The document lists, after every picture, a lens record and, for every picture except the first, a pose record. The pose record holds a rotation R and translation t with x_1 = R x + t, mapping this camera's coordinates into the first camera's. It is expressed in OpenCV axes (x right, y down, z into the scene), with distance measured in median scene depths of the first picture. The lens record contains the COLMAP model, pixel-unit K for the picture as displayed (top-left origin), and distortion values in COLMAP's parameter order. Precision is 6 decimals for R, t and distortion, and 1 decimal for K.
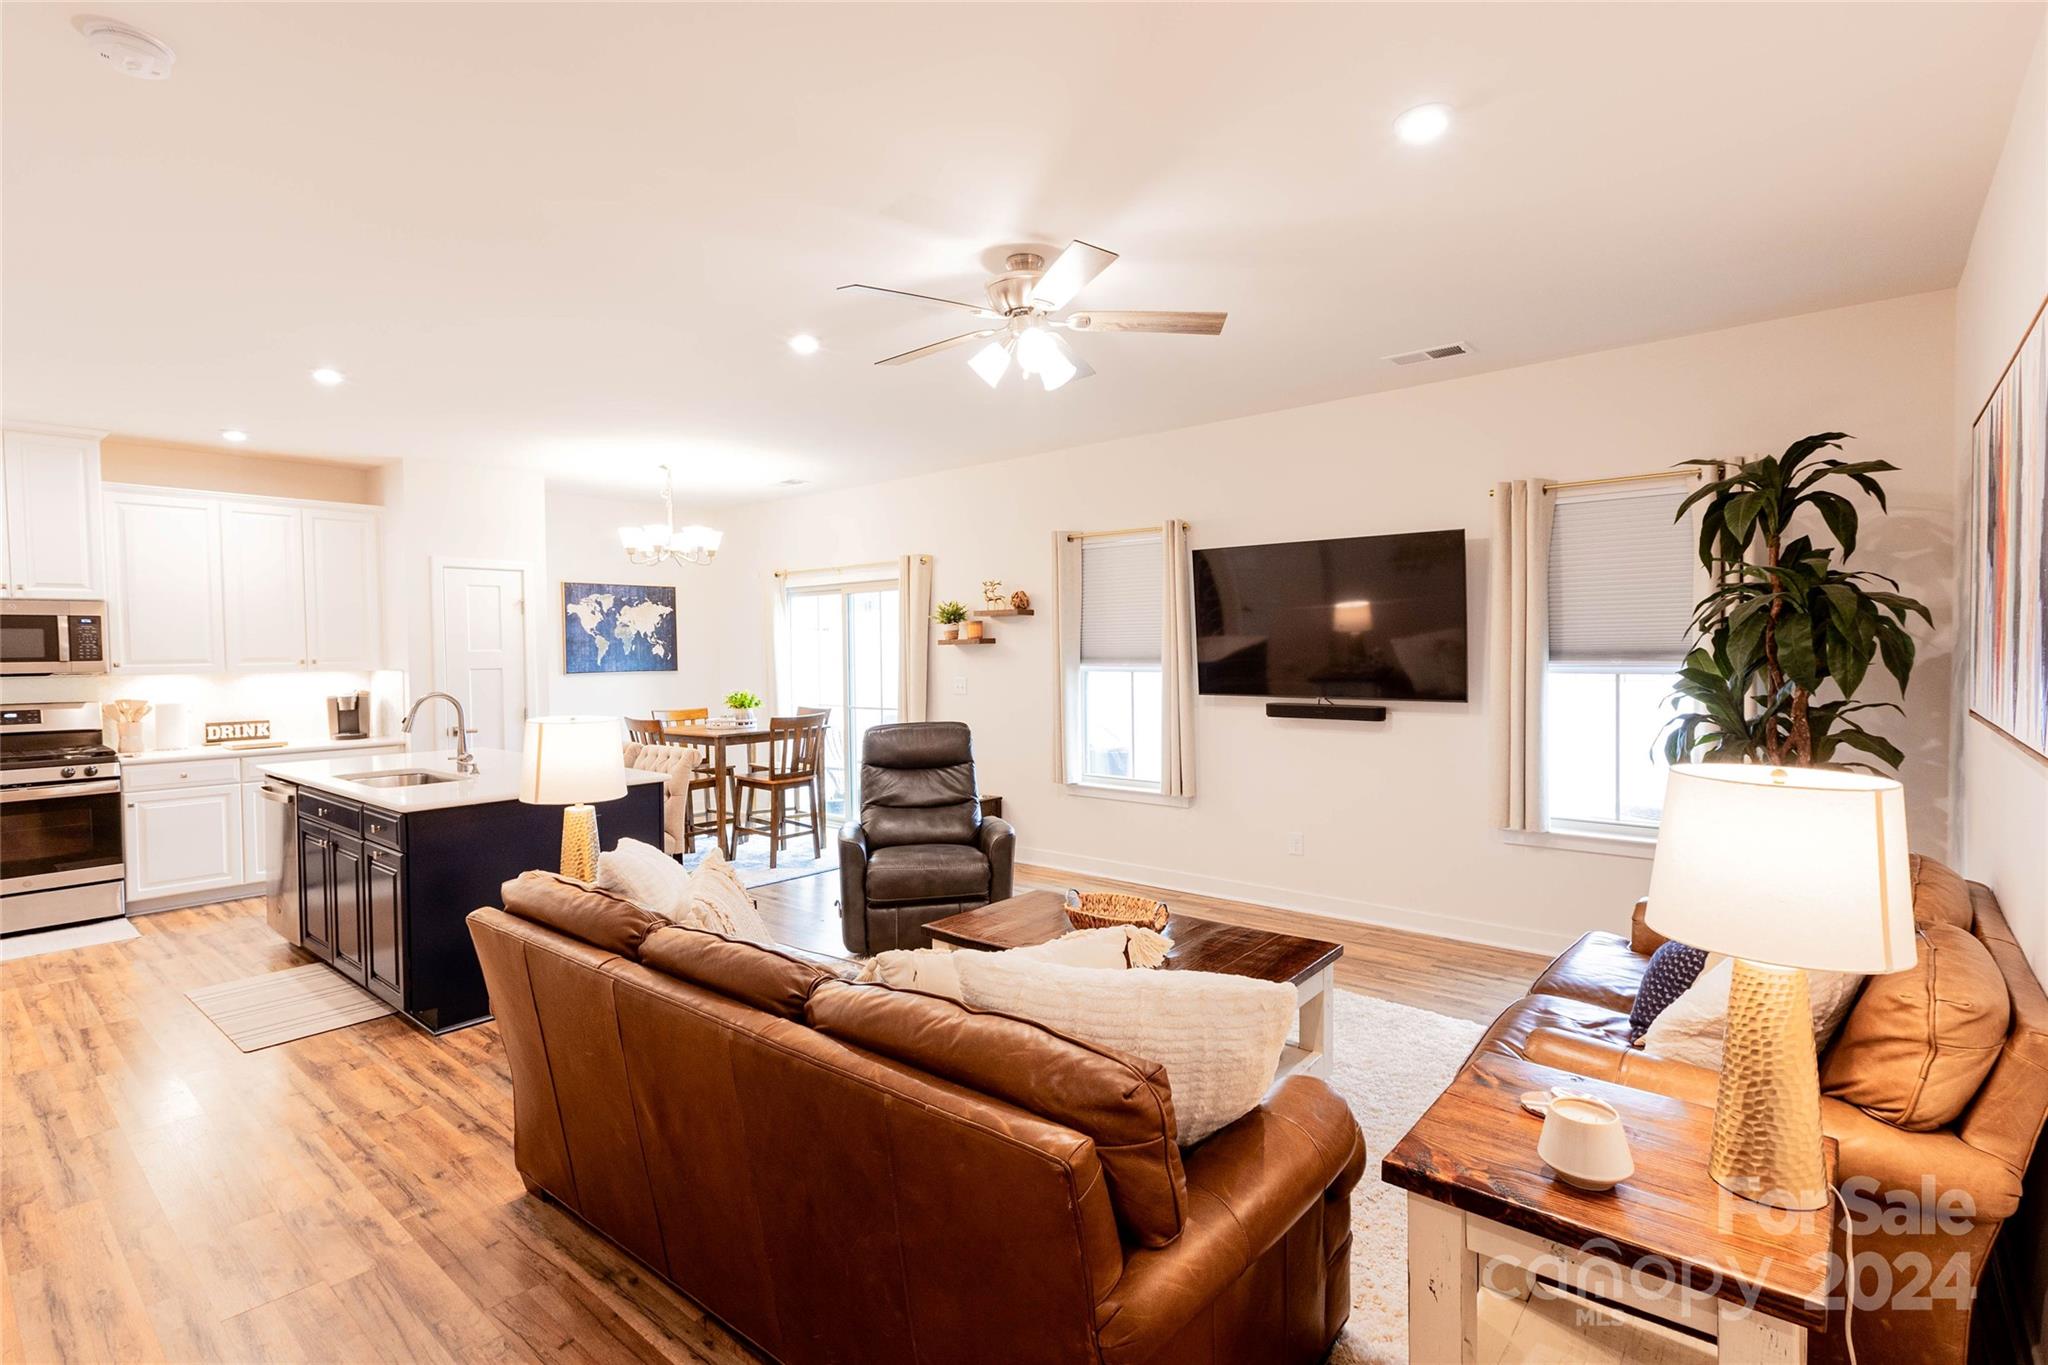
lens RADIAL K [[997.3, 0, 1014.8], [0, 997.3, 676.5], [0, 0, 1]] dist [0.002036, 0.000568]
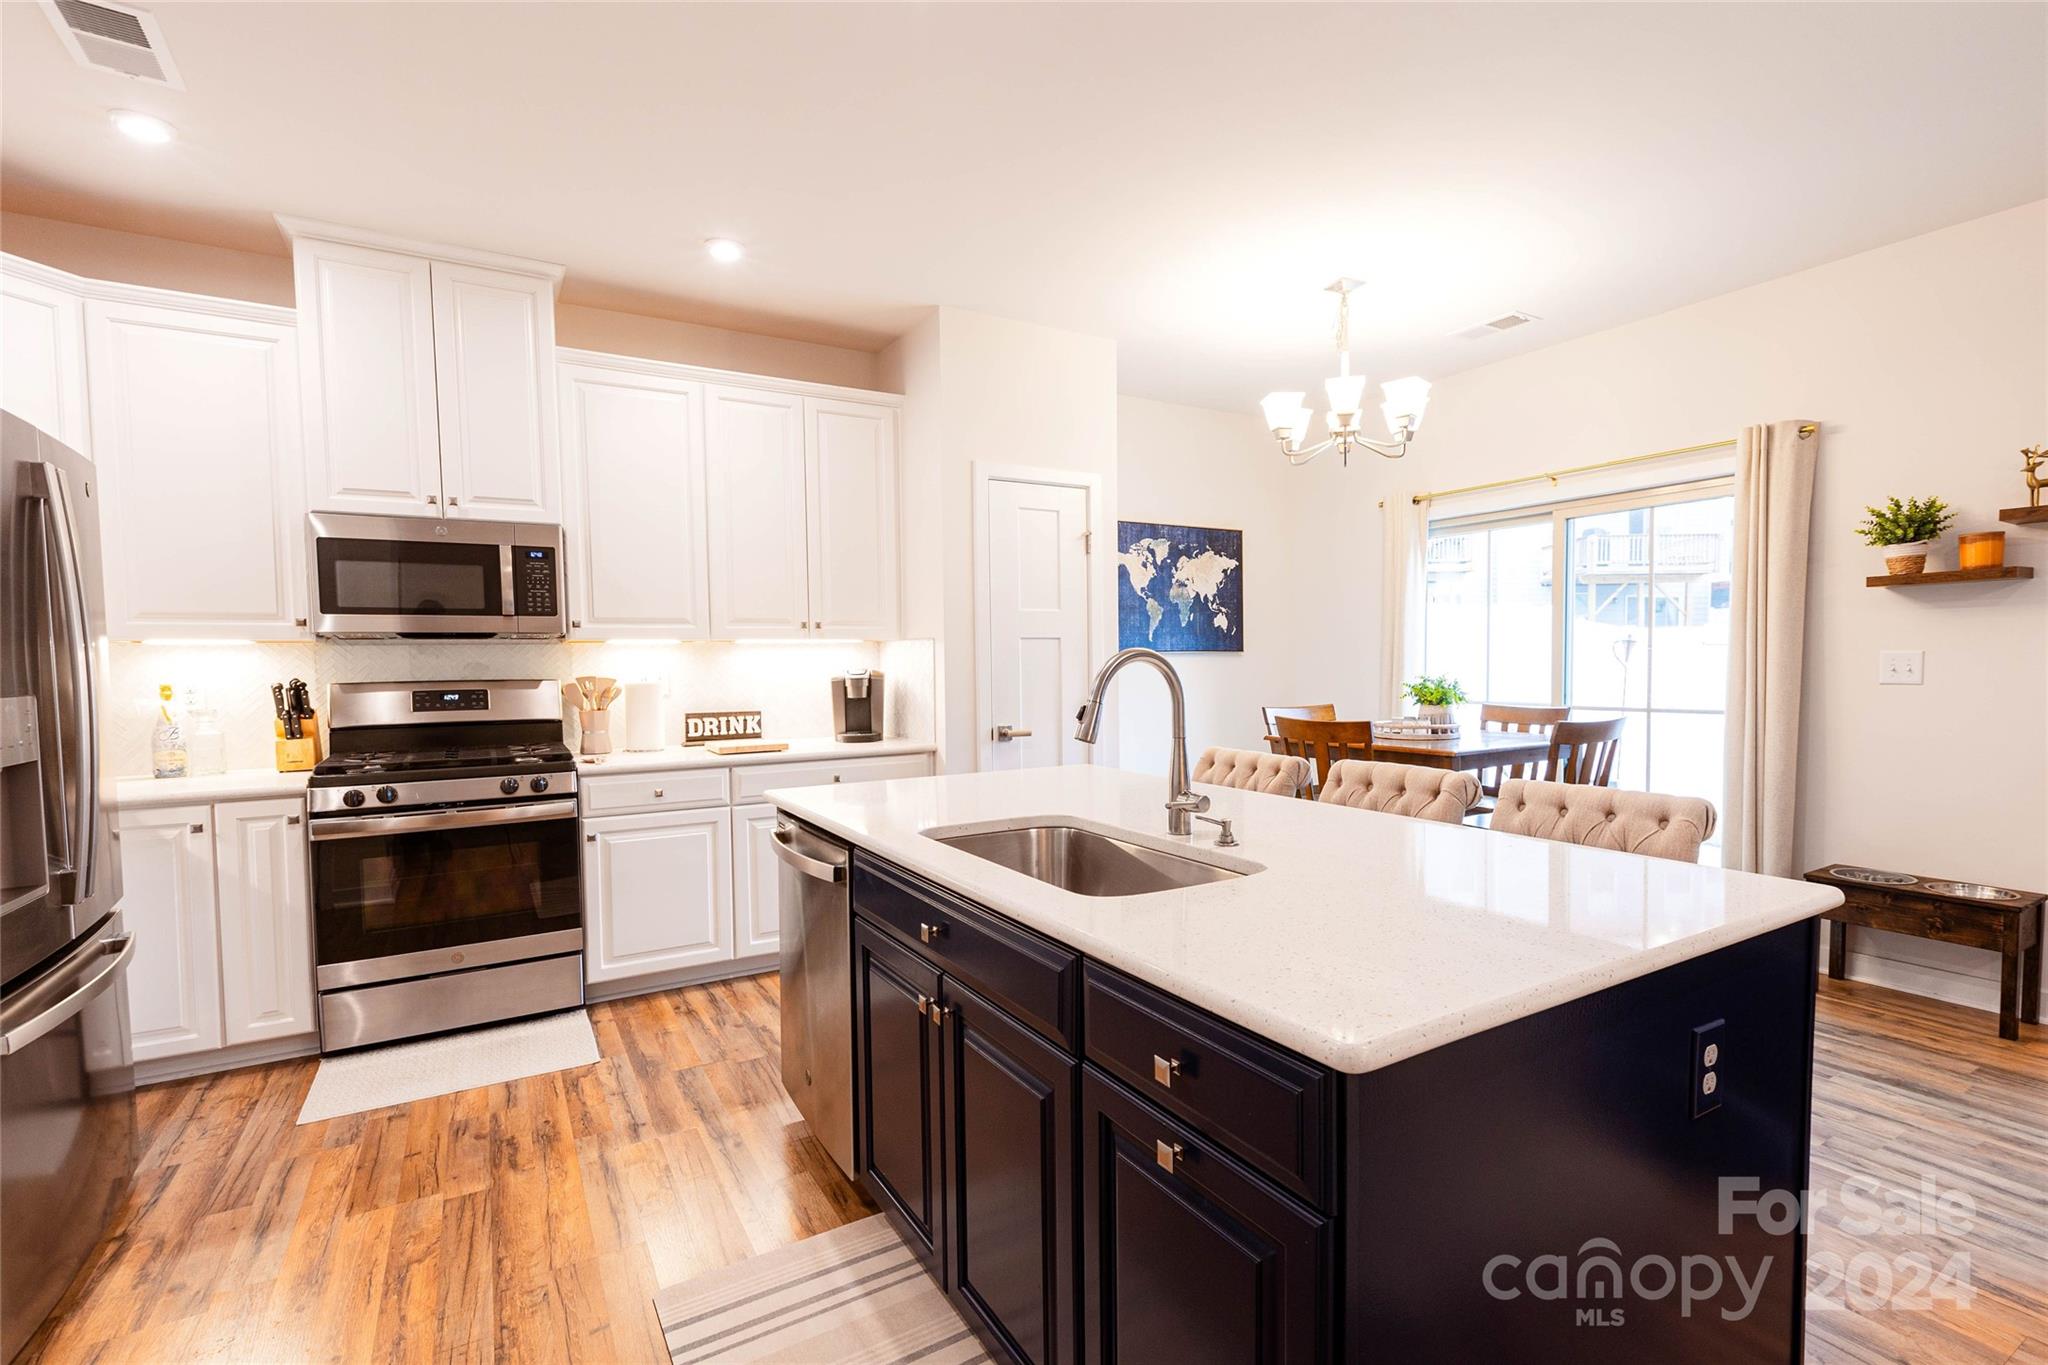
lens RADIAL K [[948.3, 0, 1023.6], [0, 948.3, 695.1], [0, 0, 1]] dist [0.015398, -0.000314]
pose [[0.945401, 0.011212, -0.325717, -0.372351], [-0.006676, 0.999865, 0.015041, 0.022219], [0.325842, -0.012046, 0.945348, 0.451807]]
